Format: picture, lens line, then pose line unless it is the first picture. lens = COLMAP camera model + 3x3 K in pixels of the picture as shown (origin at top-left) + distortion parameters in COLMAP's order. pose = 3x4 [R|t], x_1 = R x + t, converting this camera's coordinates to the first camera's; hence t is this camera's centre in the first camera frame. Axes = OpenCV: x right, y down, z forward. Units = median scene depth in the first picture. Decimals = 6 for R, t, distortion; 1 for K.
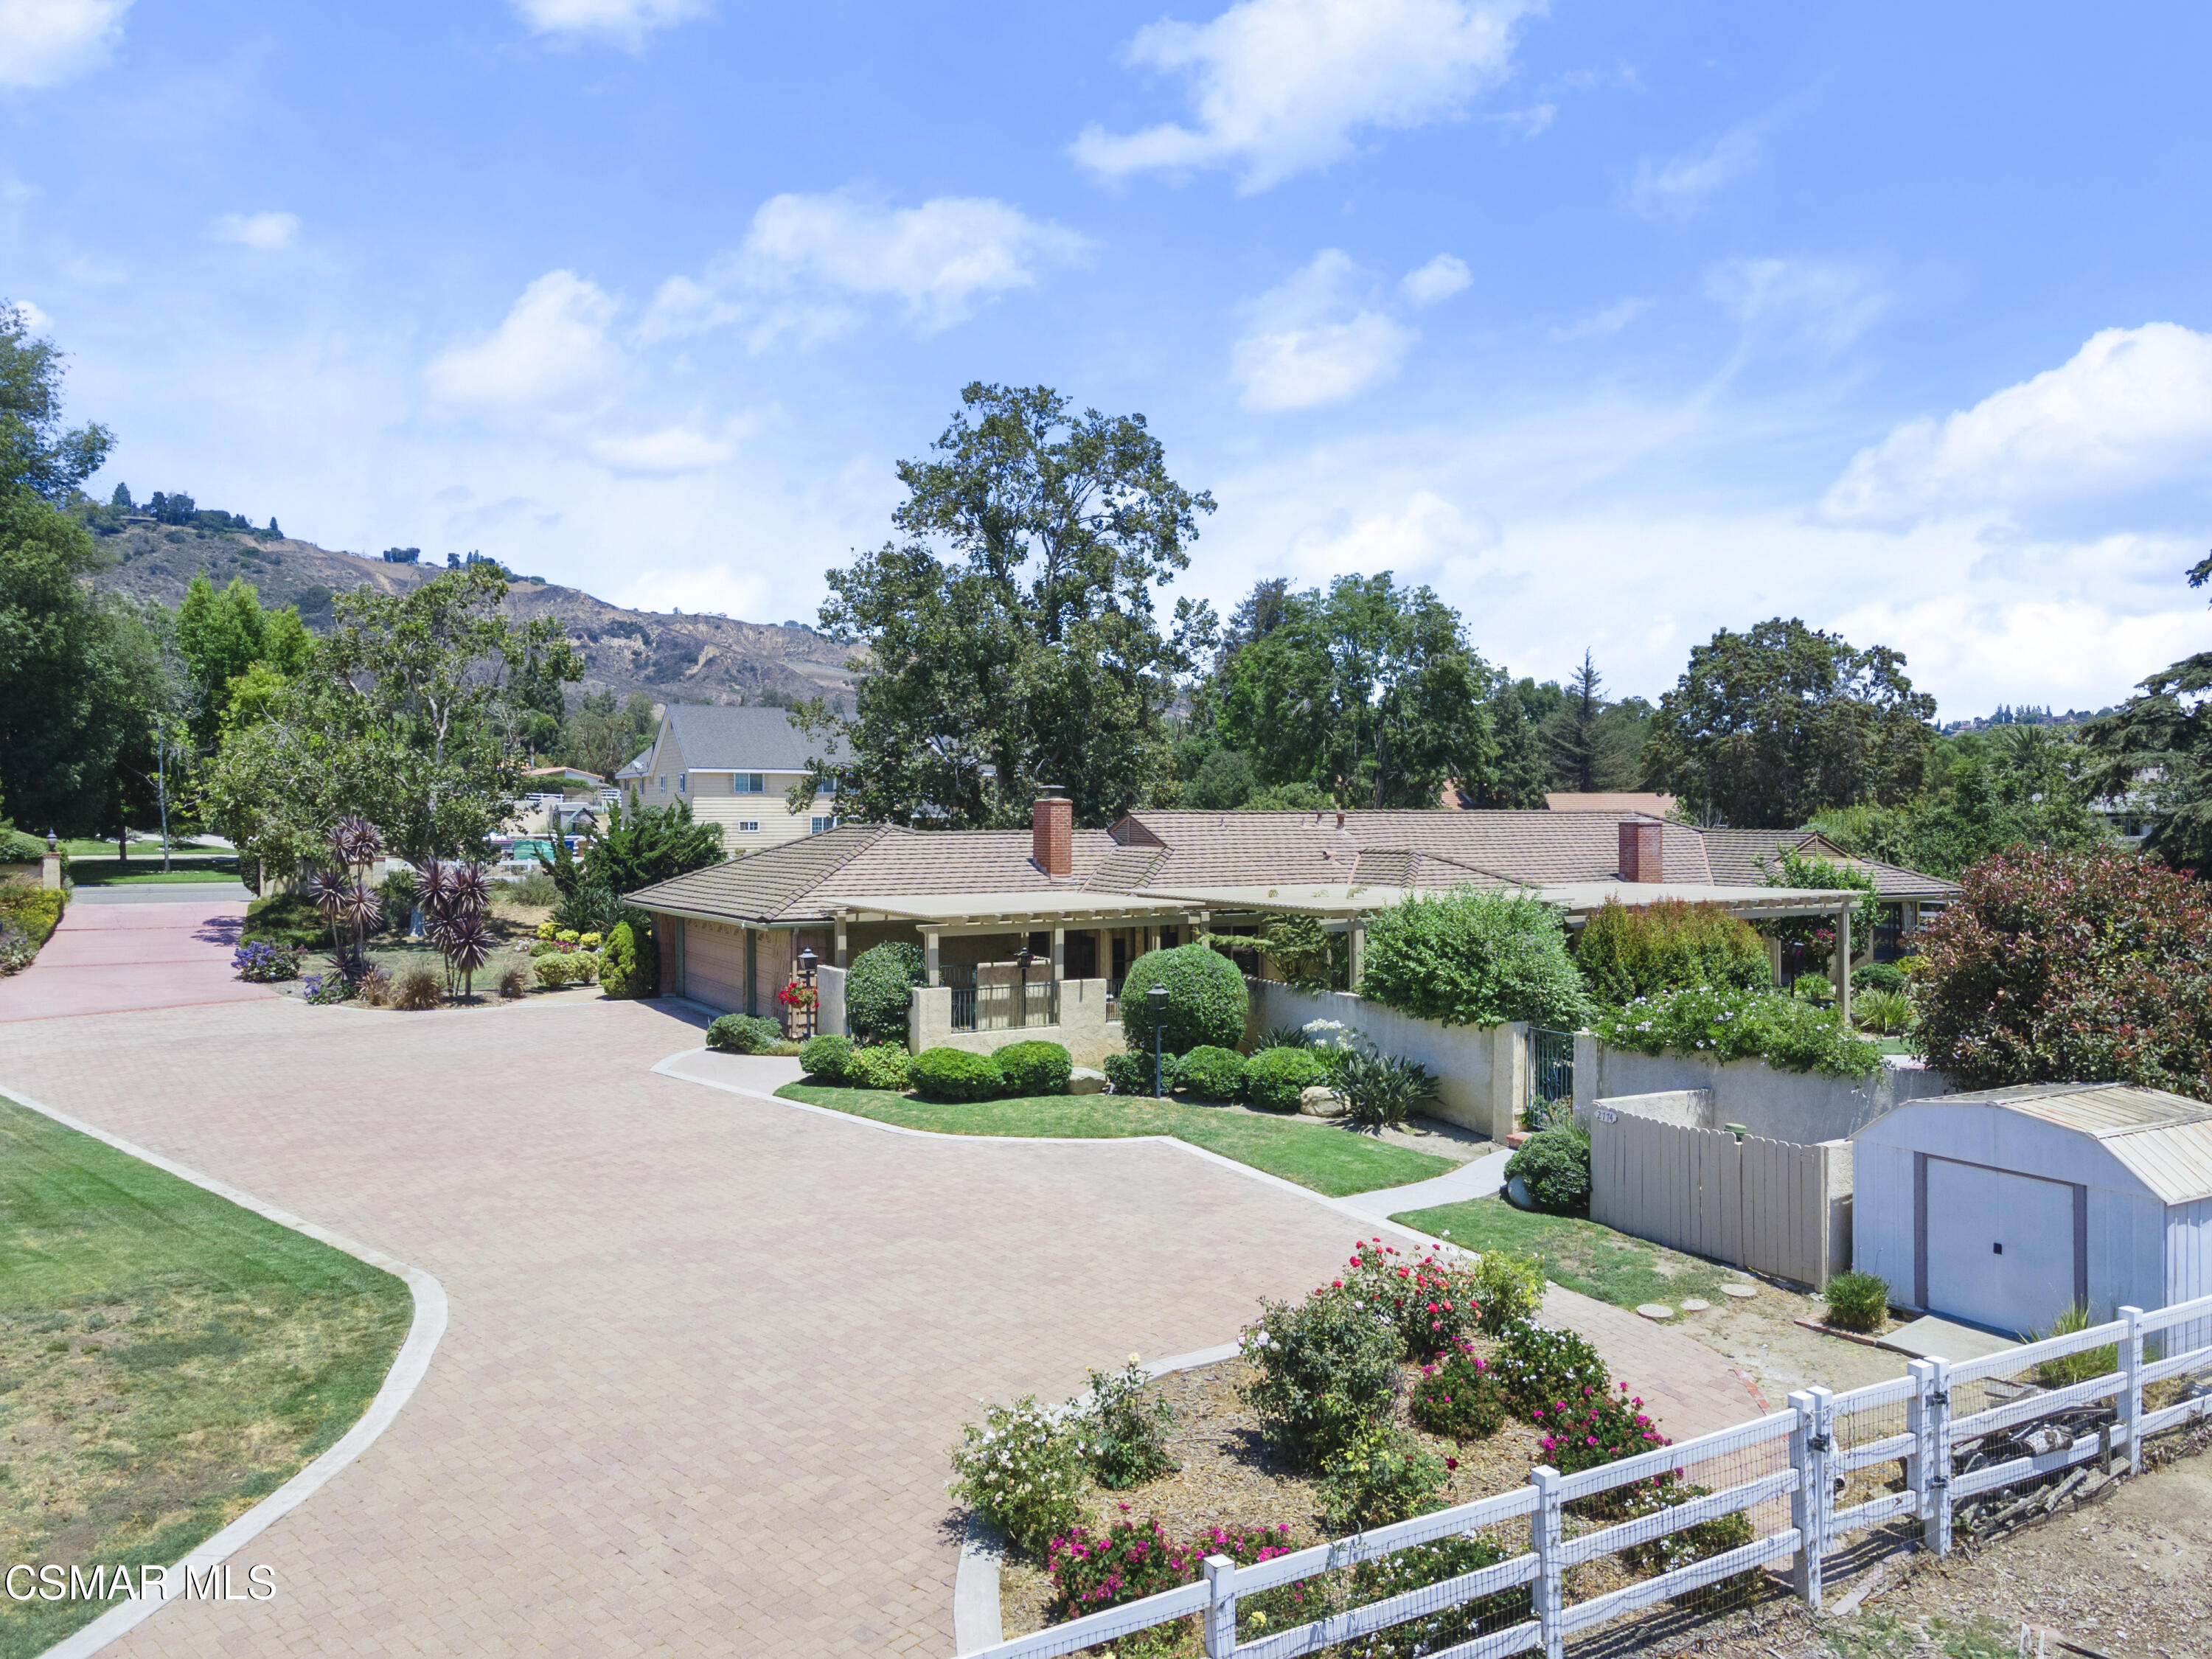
lens RADIAL K [[1634.9, 0, 1094.9], [0, 1634.9, 828.4], [0, 0, 1]] dist [0.024304, 0.003794]
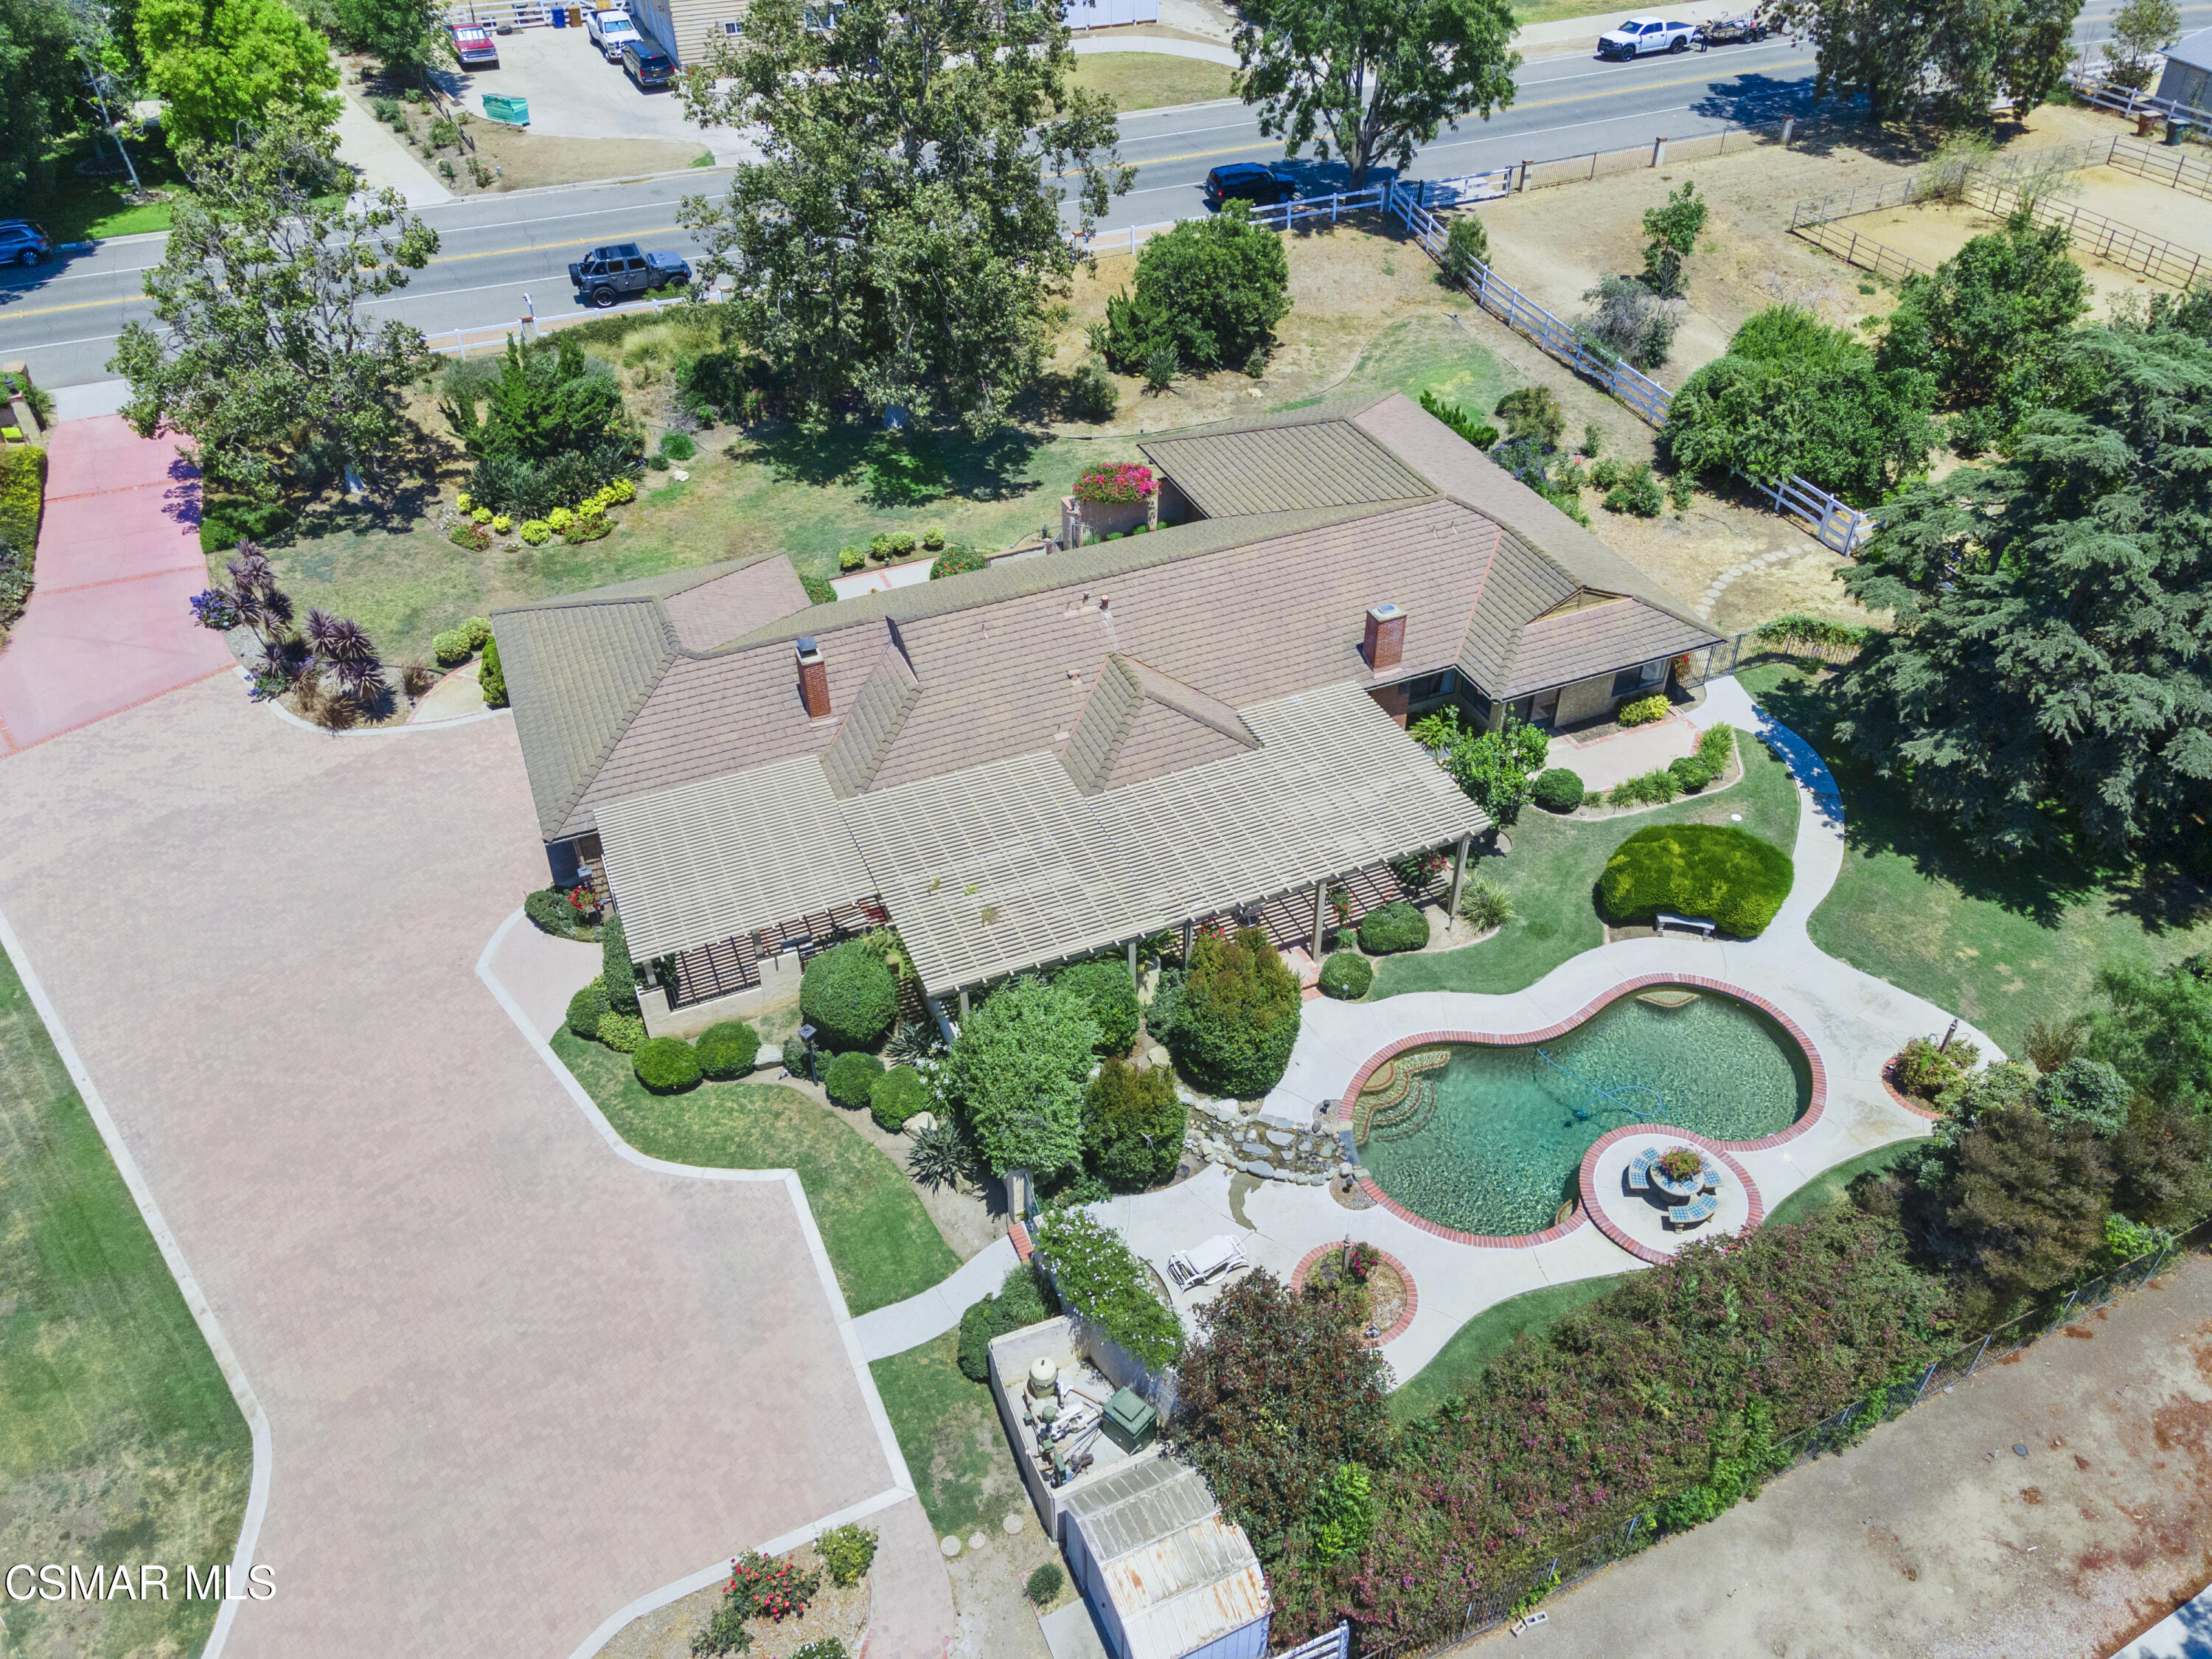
lens RADIAL K [[1634.9, 0, 1117.6], [0, 1634.9, 823.7], [0, 0, 1]] dist [0.024304, 0.003794]
pose [[0.994586, 0.057846, -0.086326, 0.383128], [0.009280, 0.777973, 0.628229, -0.838685], [0.103500, -0.625629, 0.773225, 0.103140]]
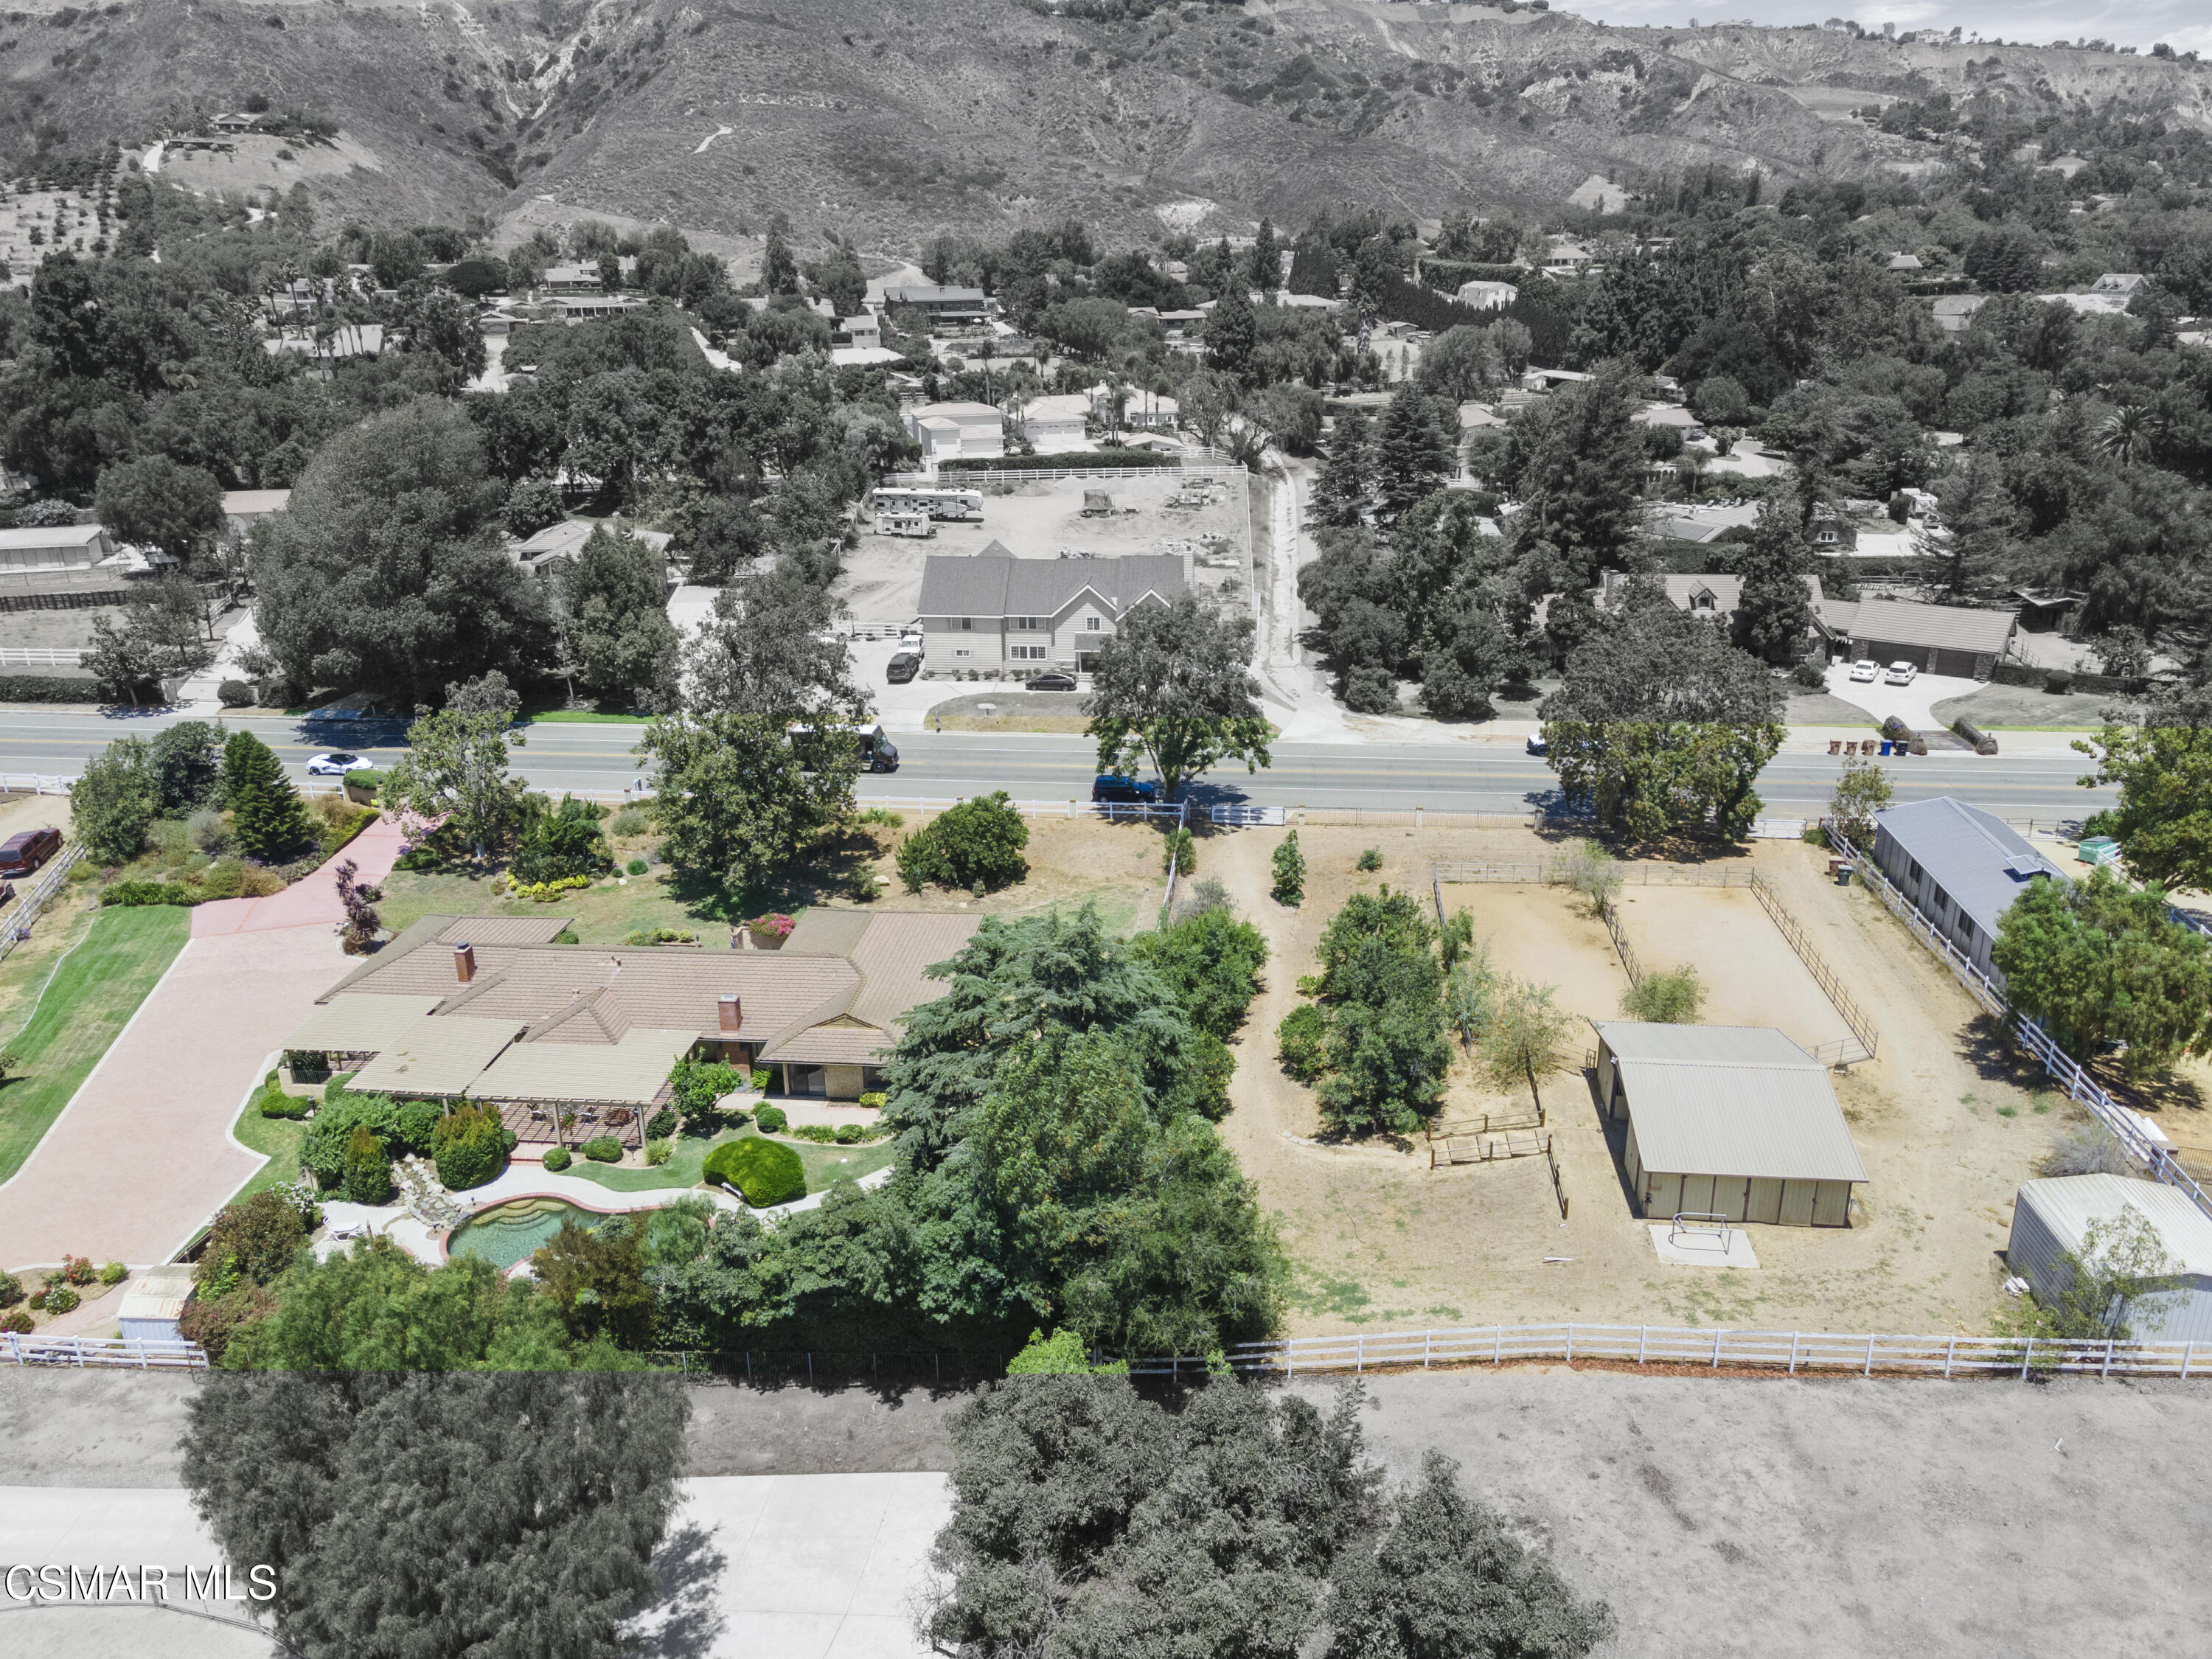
lens RADIAL K [[1634.9, 0, 1108.7], [0, 1634.9, 820.1], [0, 0, 1]] dist [0.024304, 0.003794]
pose [[0.817529, 0.182827, -0.546095, 2.515681], [0.013117, 0.942111, 0.335046, -1.227984], [0.575737, -0.281073, 0.767805, -0.222019]]
